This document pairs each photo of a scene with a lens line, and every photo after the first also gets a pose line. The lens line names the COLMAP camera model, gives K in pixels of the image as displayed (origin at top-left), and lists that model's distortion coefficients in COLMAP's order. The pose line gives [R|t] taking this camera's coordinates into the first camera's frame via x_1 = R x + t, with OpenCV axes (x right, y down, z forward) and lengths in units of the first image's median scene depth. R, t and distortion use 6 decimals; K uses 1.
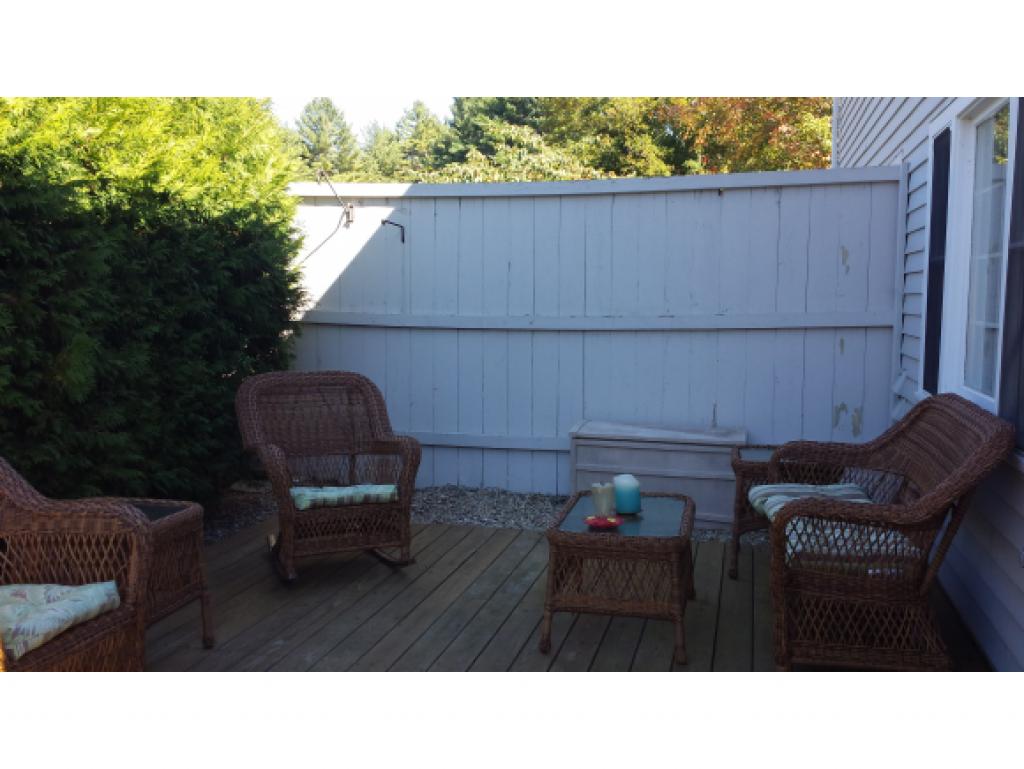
lens RADIAL K [[946.1, 0, 512.7], [0, 946.1, 368.4], [0, 0, 1]] dist [0.162020, -0.465670]
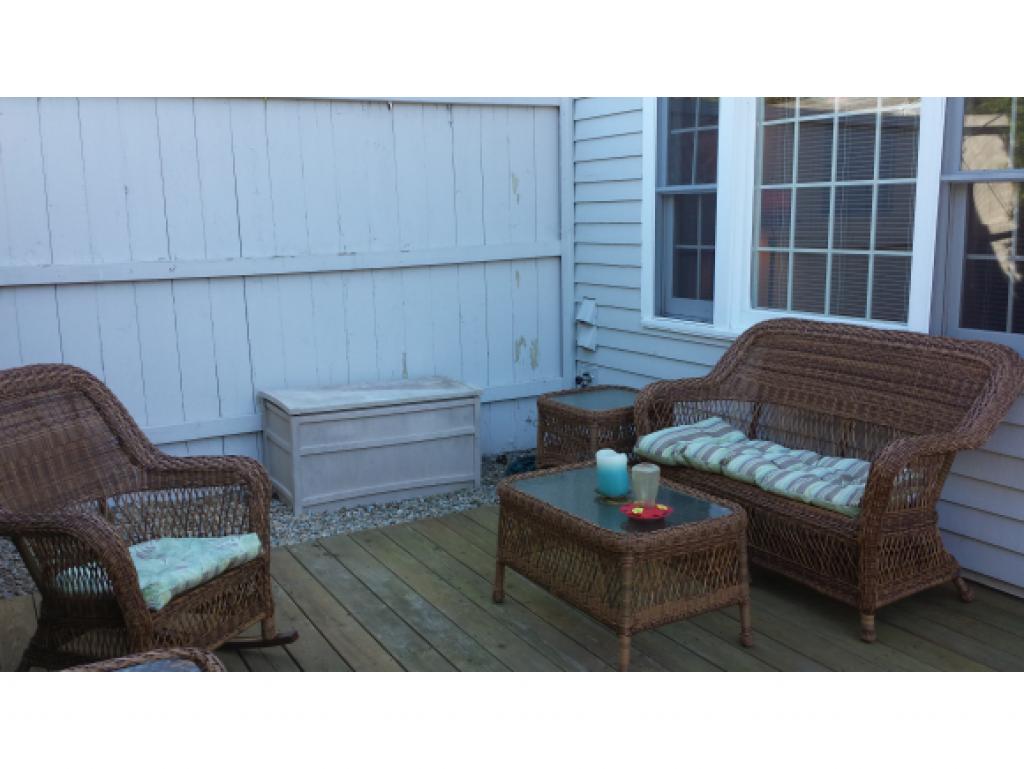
lens RADIAL K [[946.1, 0, 512.7], [0, 946.1, 368.4], [0, 0, 1]] dist [0.162020, -0.465670]
pose [[0.743490, -0.120599, 0.657784, -0.300944], [0.073525, 0.992383, 0.098840, -0.028045], [-0.664693, -0.025123, 0.746694, 0.284069]]
